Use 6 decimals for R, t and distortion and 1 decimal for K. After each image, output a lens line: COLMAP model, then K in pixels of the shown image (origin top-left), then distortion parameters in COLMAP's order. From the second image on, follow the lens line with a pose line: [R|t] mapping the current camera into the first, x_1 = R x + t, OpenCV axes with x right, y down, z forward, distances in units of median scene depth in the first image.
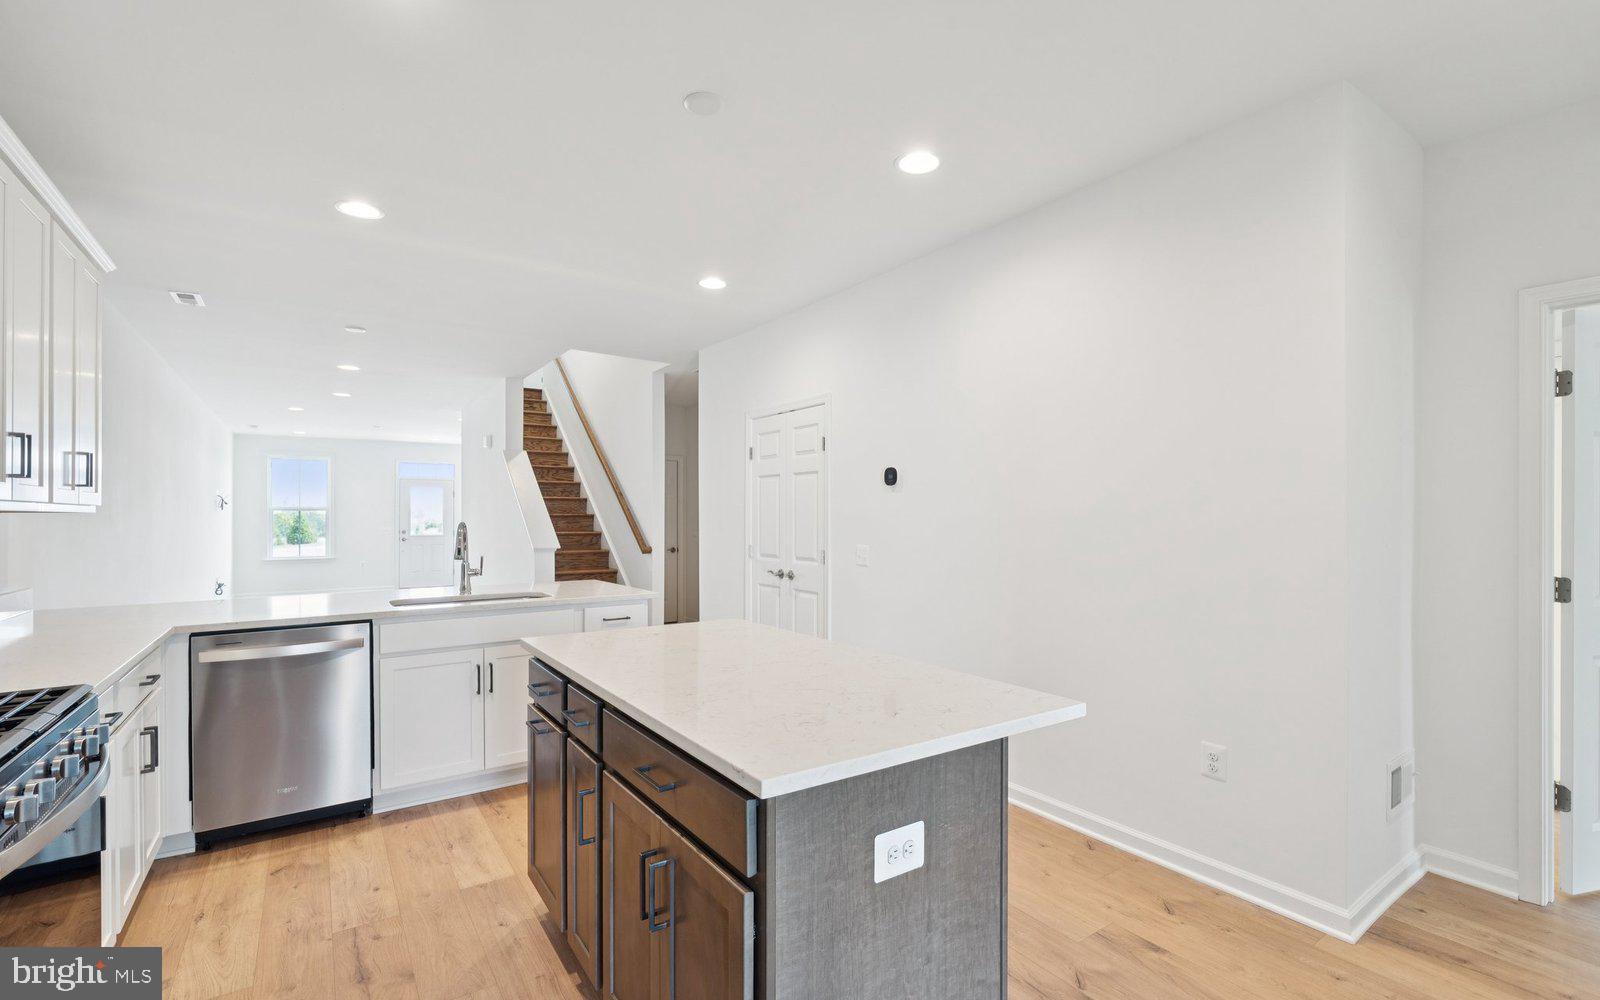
lens RADIAL K [[717.5, 0, 799.6], [0, 717.5, 510.4], [0, 0, 1]] dist [-0.002487, 0.000769]
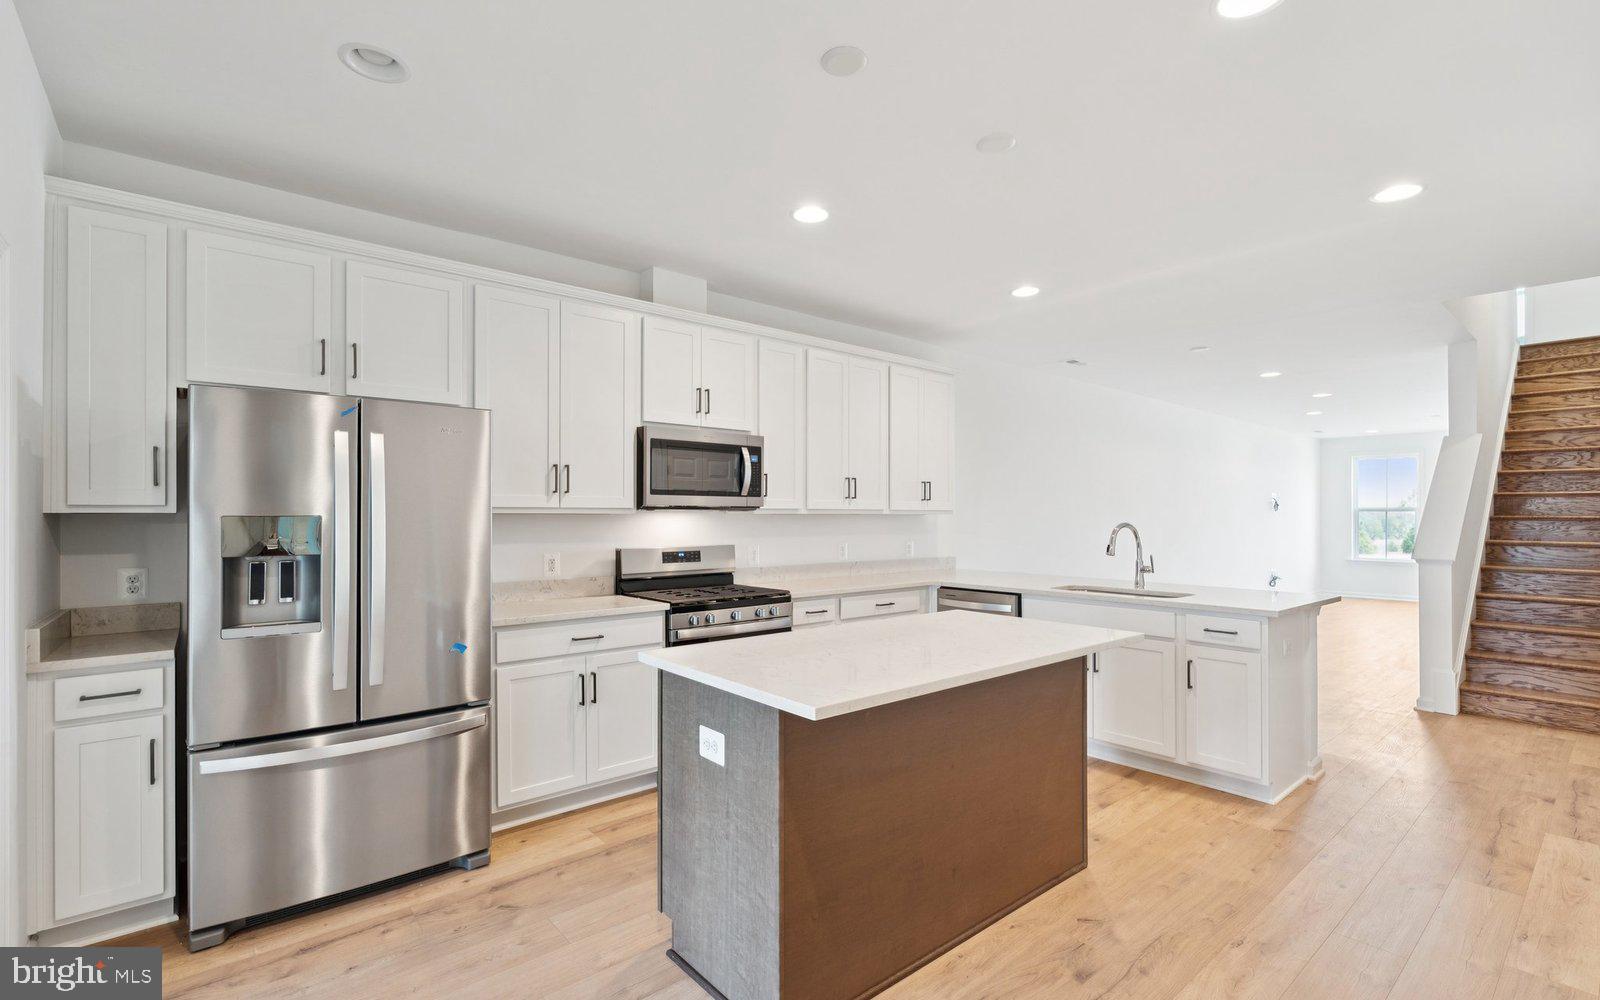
lens RADIAL K [[717.5, 0, 795.7], [0, 717.5, 509.0], [0, 0, 1]] dist [-0.002487, 0.000769]
pose [[0.091491, -0.007840, -0.995775, 1.591673], [0.005576, 0.999957, -0.007360, -0.001048], [0.995790, -0.004879, 0.091531, 1.010501]]
